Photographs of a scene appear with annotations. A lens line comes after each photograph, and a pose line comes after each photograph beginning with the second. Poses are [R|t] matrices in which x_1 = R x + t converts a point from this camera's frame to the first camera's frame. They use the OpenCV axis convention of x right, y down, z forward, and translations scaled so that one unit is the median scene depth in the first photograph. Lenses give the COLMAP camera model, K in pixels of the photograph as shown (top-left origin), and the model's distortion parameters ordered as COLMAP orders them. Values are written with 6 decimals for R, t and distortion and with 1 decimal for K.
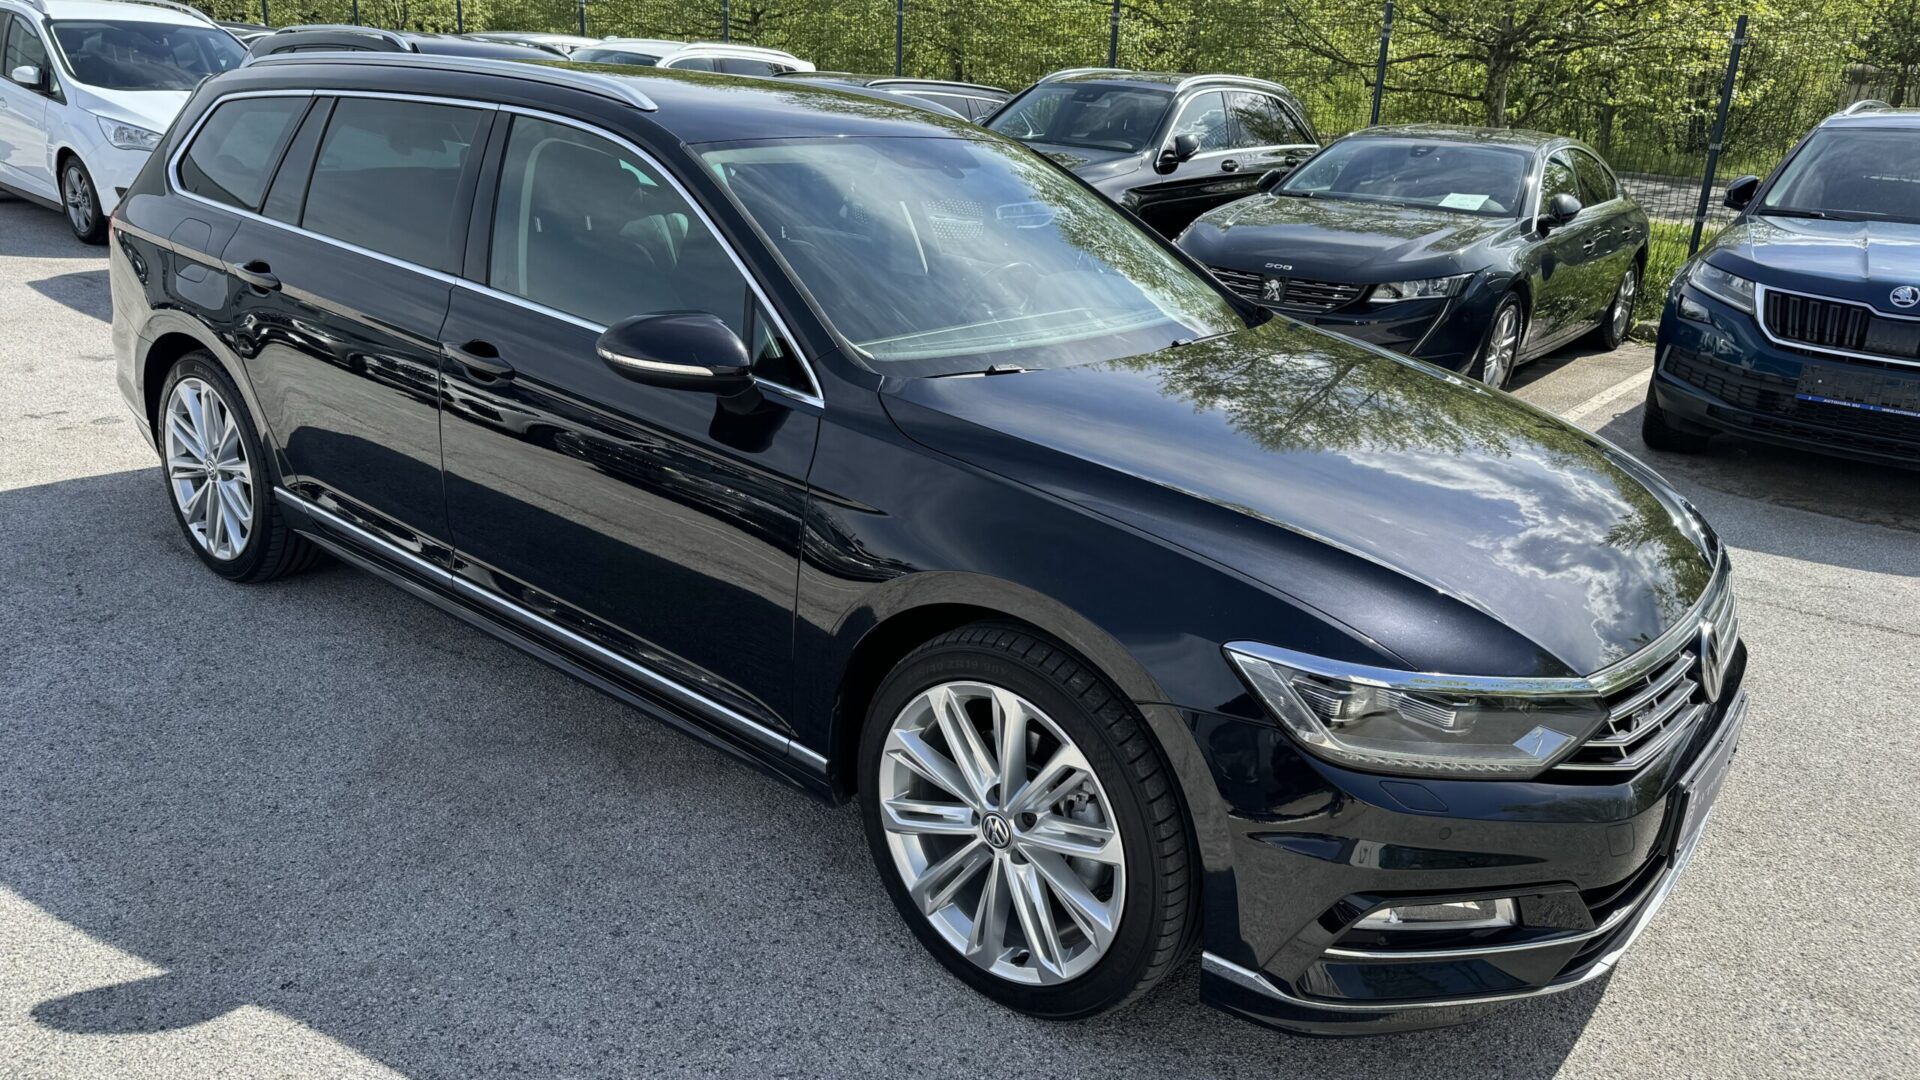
lens RADIAL K [[1349.9, 0, 960.0], [0, 1349.9, 535.5], [0, 0, 1]] dist [0.056566, -0.072293]
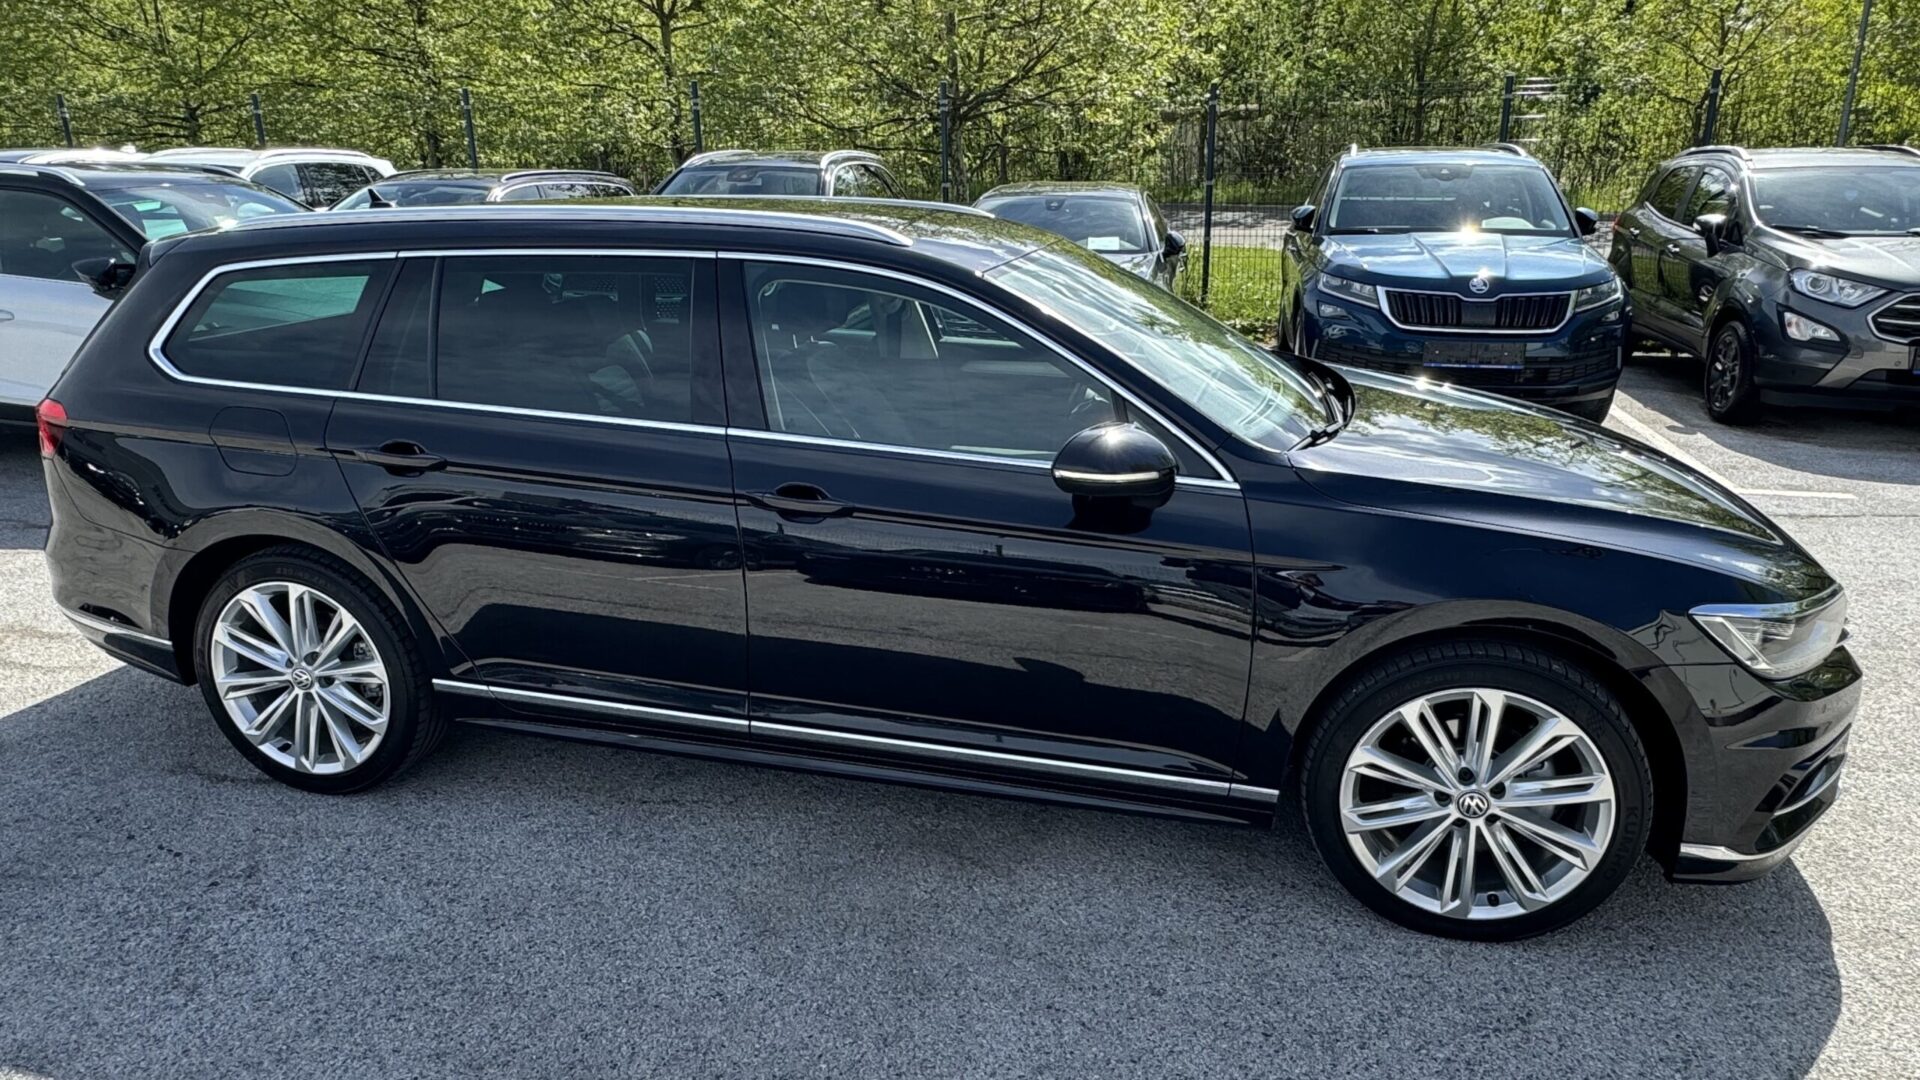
lens RADIAL K [[1225.2, 0, 956.7], [0, 1225.2, 533.0], [0, 0, 1]] dist [-0.003286, 0.004555]
pose [[0.901717, -0.184512, 0.390974, -0.577647], [0.189575, 0.981522, 0.025986, -0.103349], [-0.388545, 0.050687, 0.920035, 0.109123]]
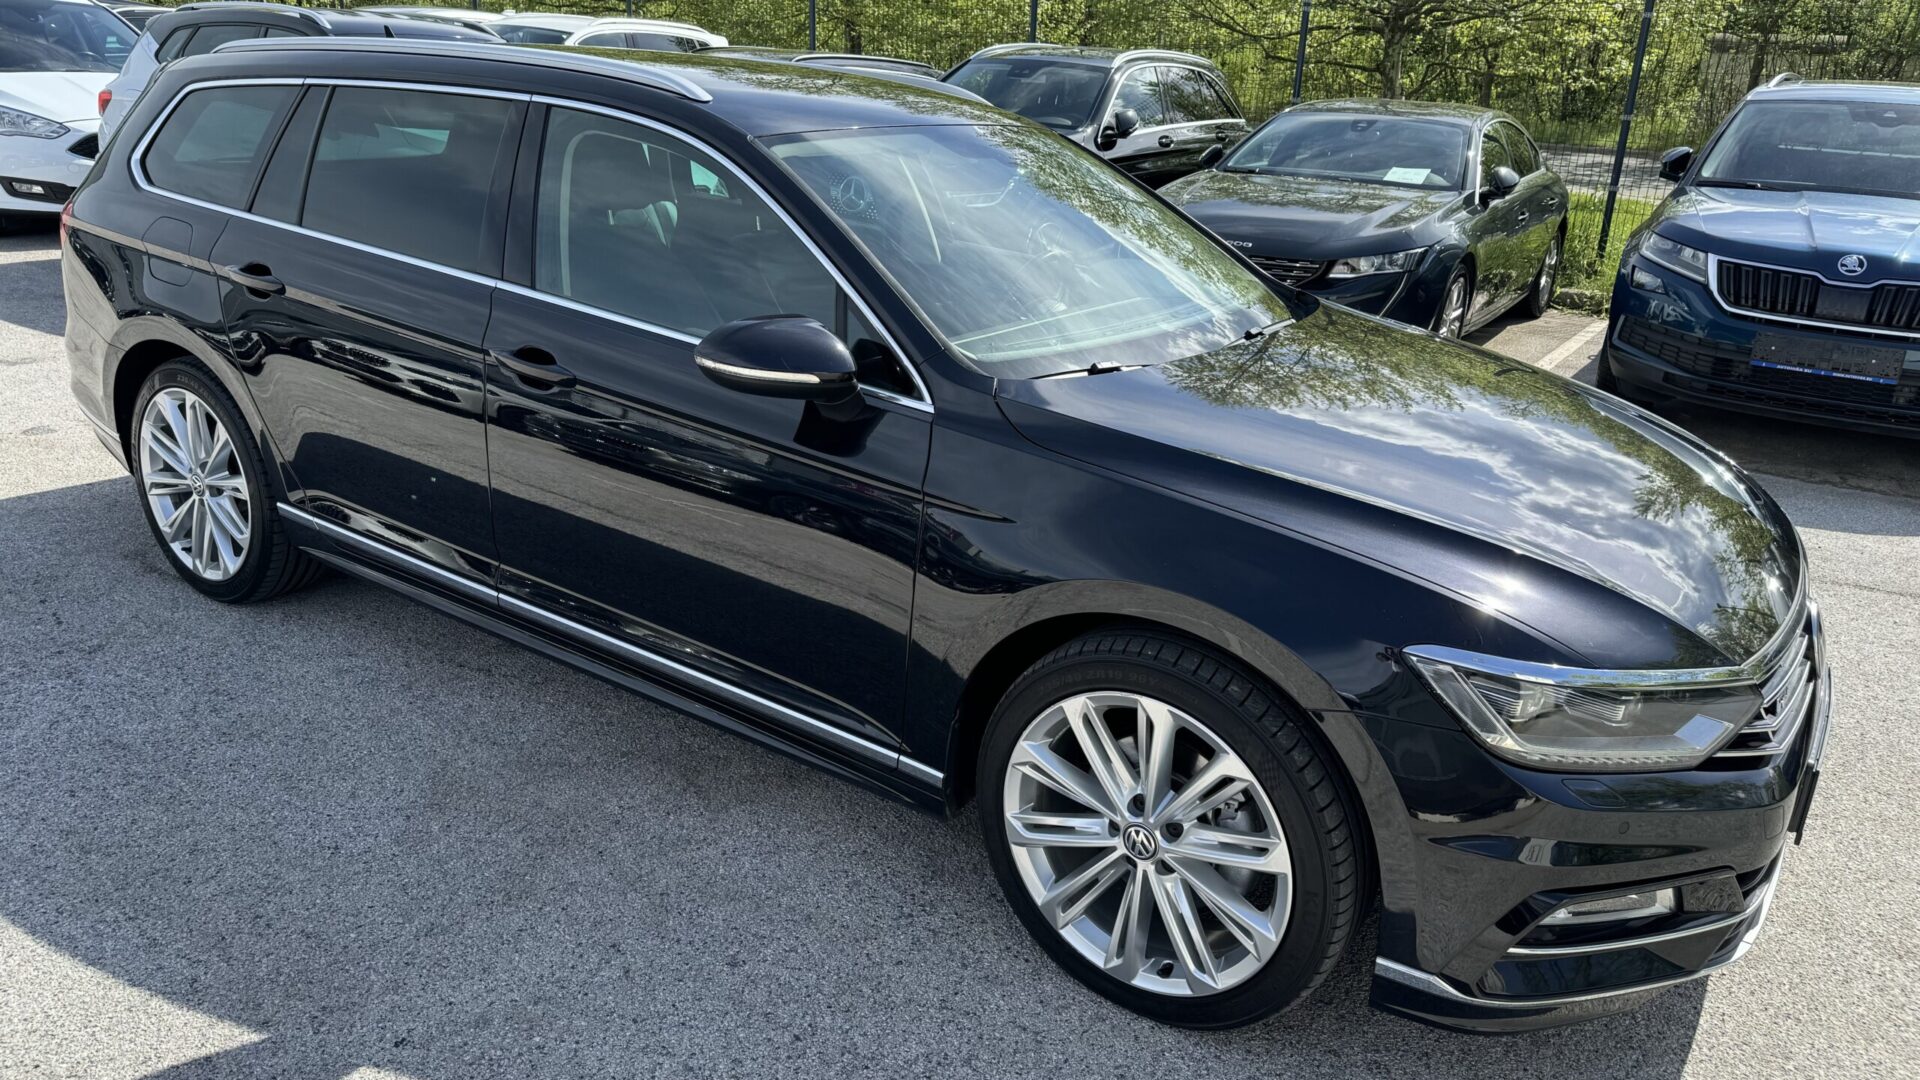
lens RADIAL K [[1349.9, 0, 960.0], [0, 1349.9, 535.5], [0, 0, 1]] dist [0.056566, -0.072293]
pose [[0.996262, -0.033243, 0.079732, -0.128506], [0.031713, 0.999289, 0.020376, -0.020439], [-0.080352, -0.017772, 0.996608, 0.026717]]
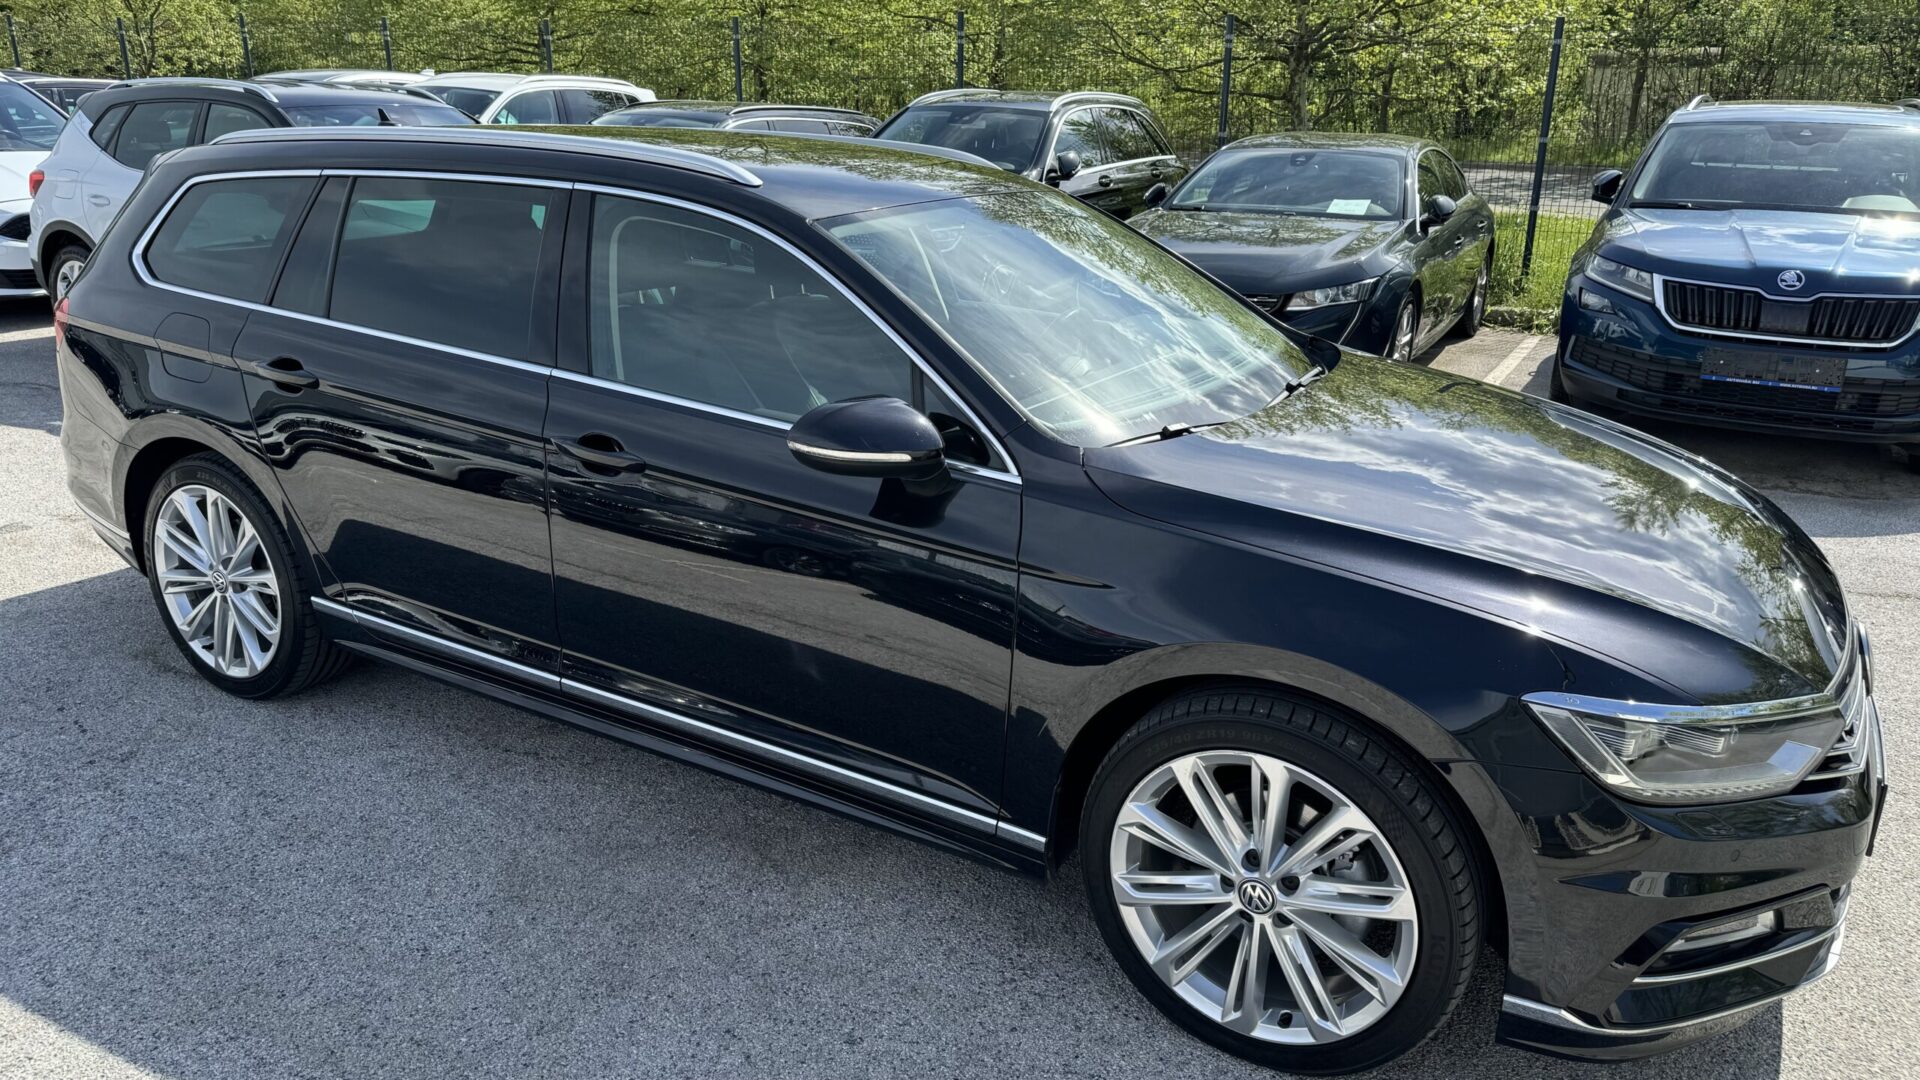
lens RADIAL K [[1347.3, 0, 949.9], [0, 1347.3, 538.0], [0, 0, 1]] dist [0.065502, -0.088454]
pose [[0.987661, -0.082779, 0.132941, -0.227731], [0.083188, 0.996531, 0.002488, -0.049351], [-0.132686, 0.008602, 0.991121, 0.024208]]
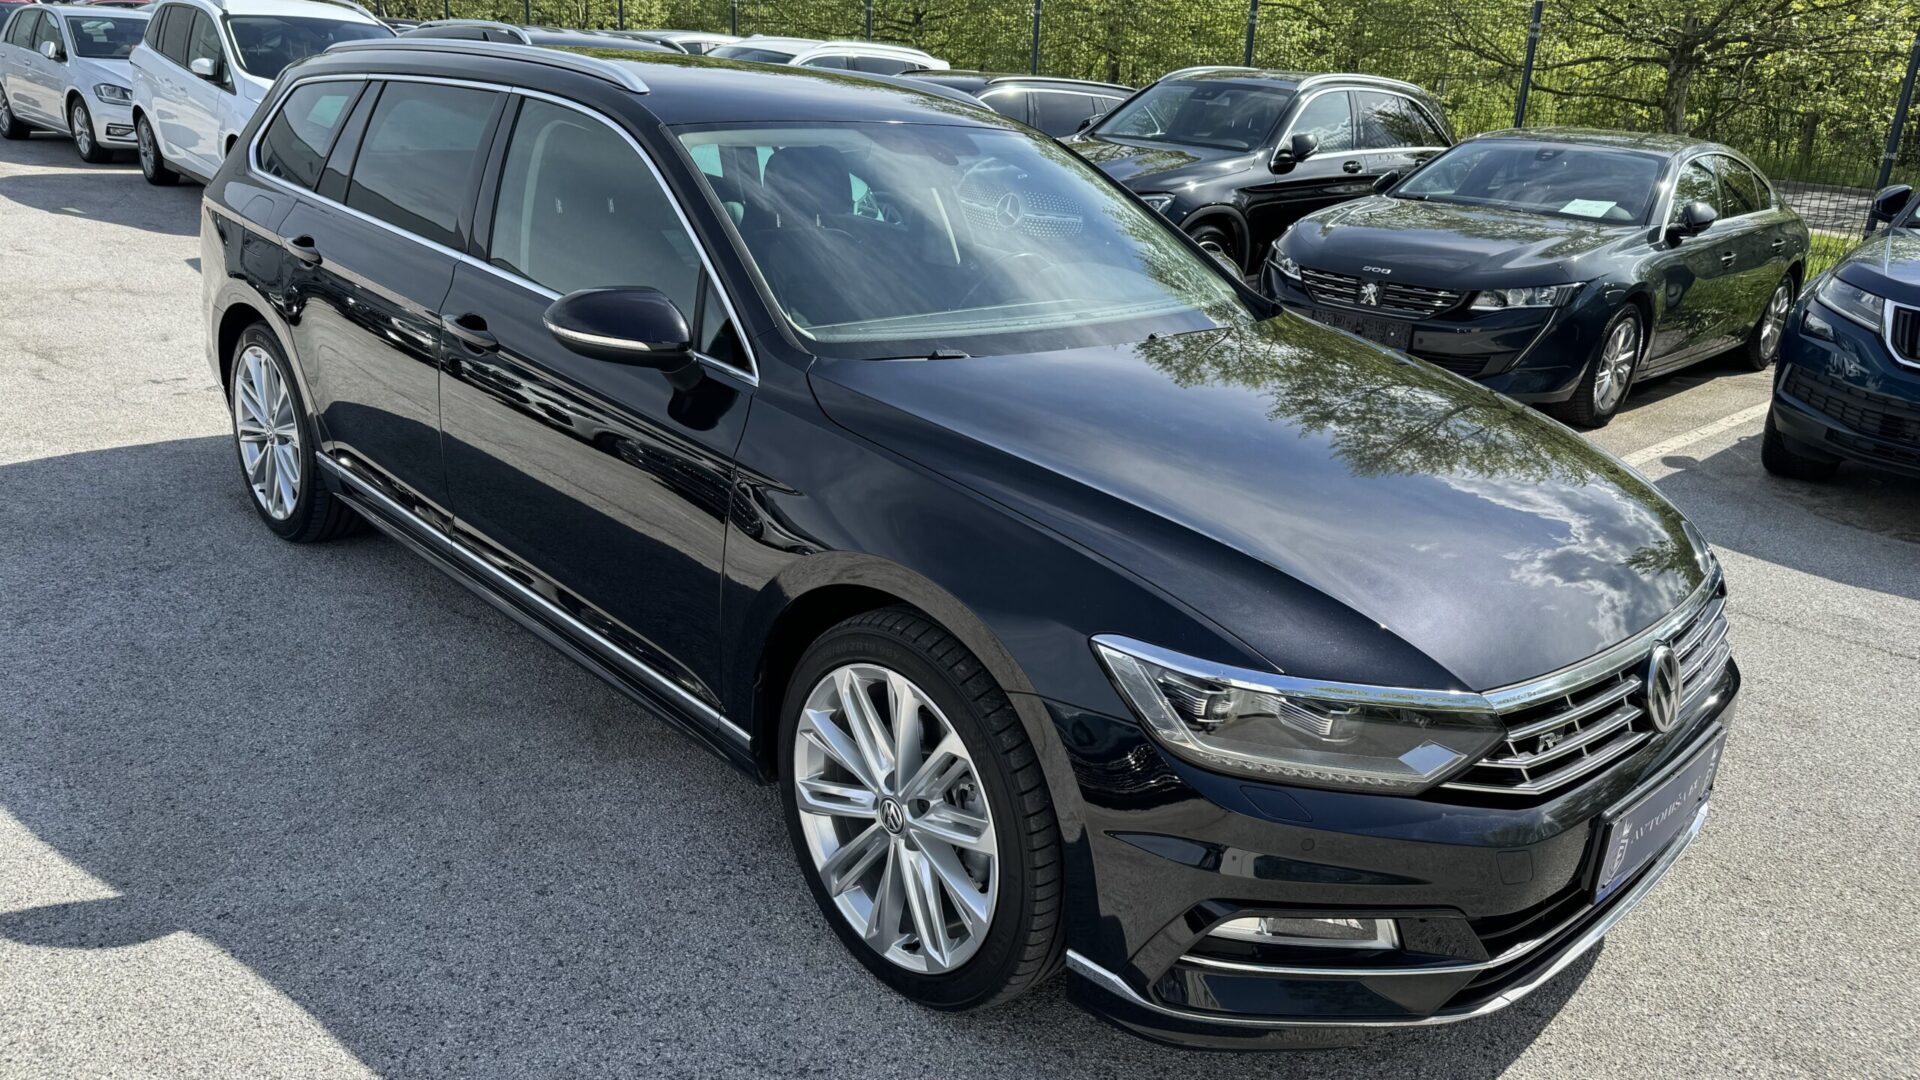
lens RADIAL K [[1353.9, 0, 960.0], [0, 1353.9, 540.0], [0, 0, 1]] dist [0.051579, -0.065147]
pose [[0.992528, 0.045890, -0.113056, 0.132867], [-0.045816, 0.998945, 0.003260, 0.007704], [0.113087, 0.001944, 0.993583, 0.010994]]
